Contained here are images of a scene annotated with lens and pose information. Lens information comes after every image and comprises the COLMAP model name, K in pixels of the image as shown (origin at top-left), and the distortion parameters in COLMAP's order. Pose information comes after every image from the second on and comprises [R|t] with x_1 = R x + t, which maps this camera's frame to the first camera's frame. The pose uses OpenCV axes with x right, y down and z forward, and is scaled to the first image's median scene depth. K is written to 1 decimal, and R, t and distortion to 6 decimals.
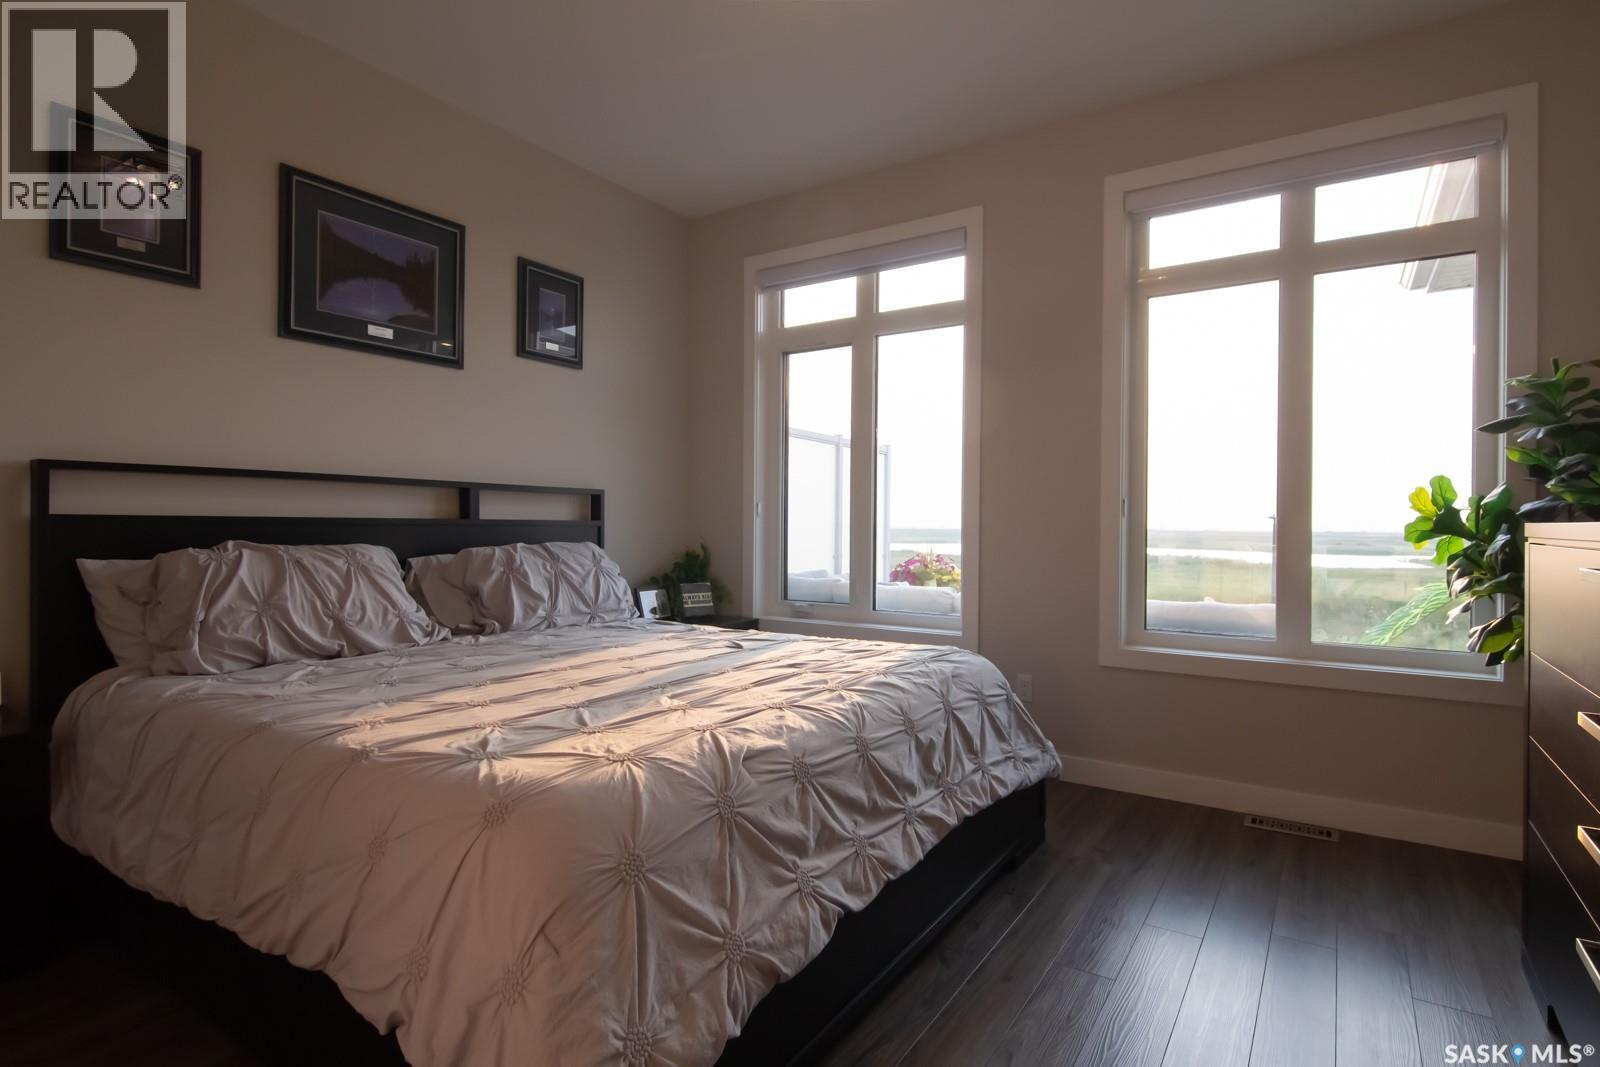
lens RADIAL K [[812.2, 0, 808.4], [0, 812.2, 523.8], [0, 0, 1]] dist [0.002277, -0.000640]
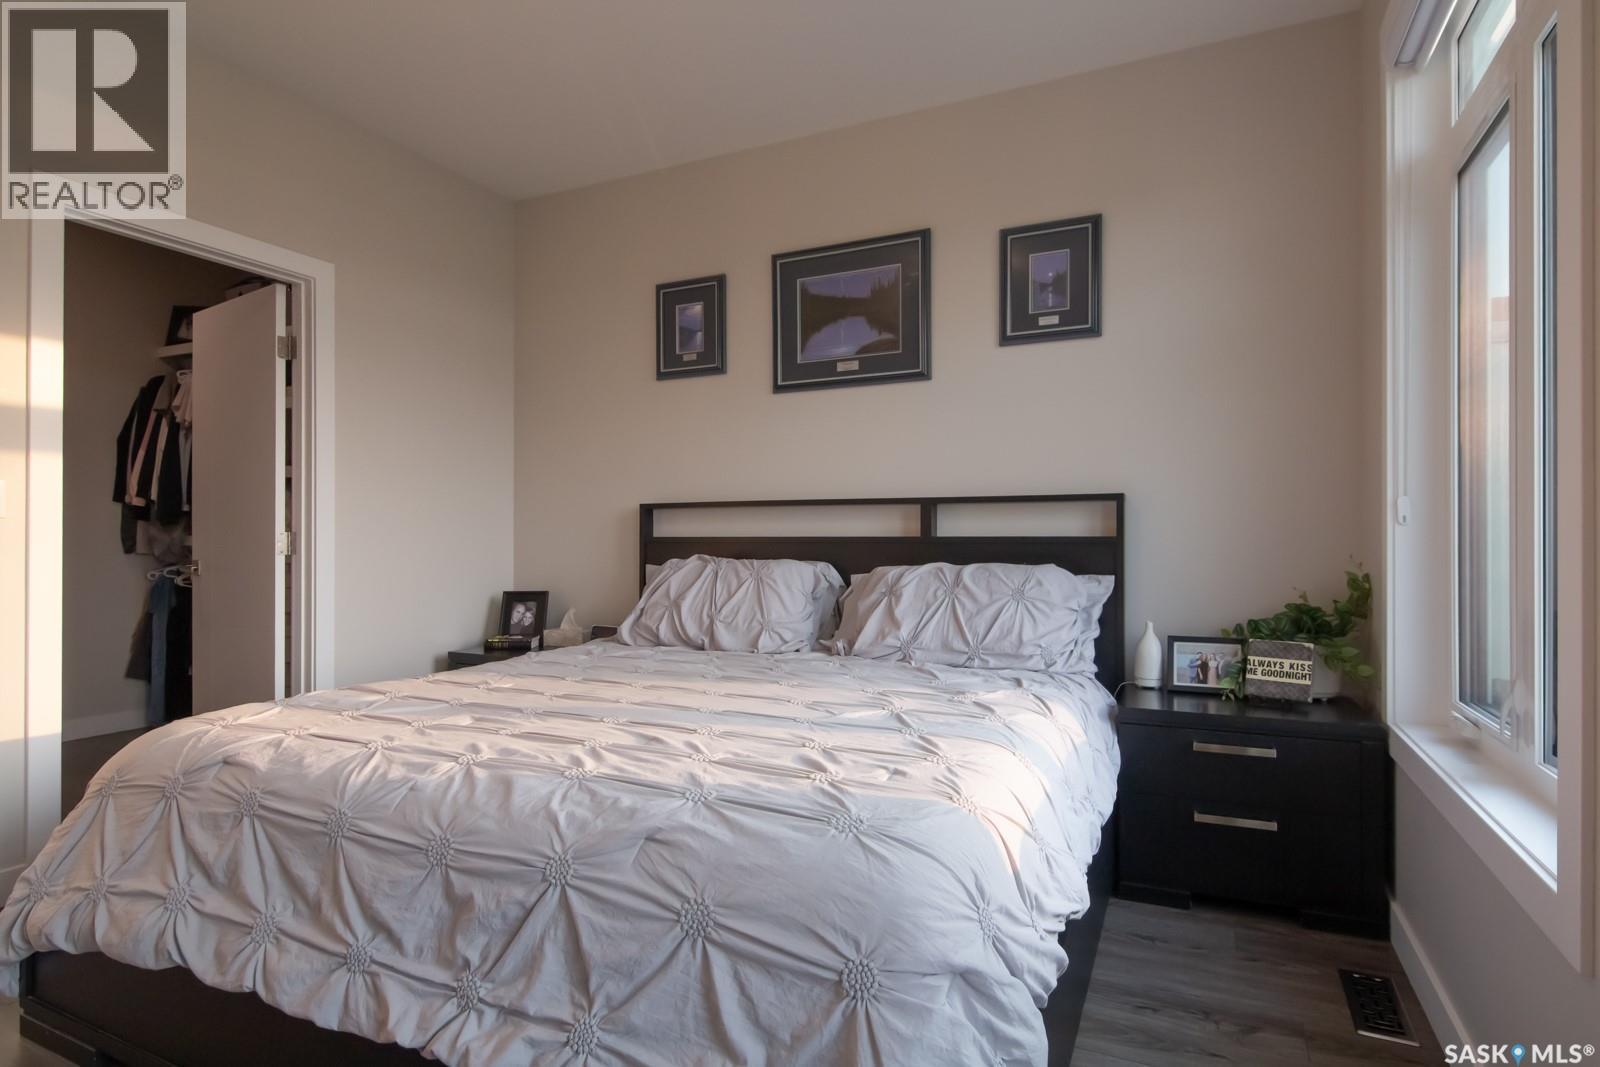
lens RADIAL K [[812.2, 0, 808.4], [0, 812.2, 523.8], [0, 0, 1]] dist [0.002277, -0.000640]
pose [[0.135887, -0.027171, -0.990352, 0.536576], [0.003499, 0.999631, -0.026945, 0.005065], [0.990718, 0.000196, 0.135932, 0.794614]]
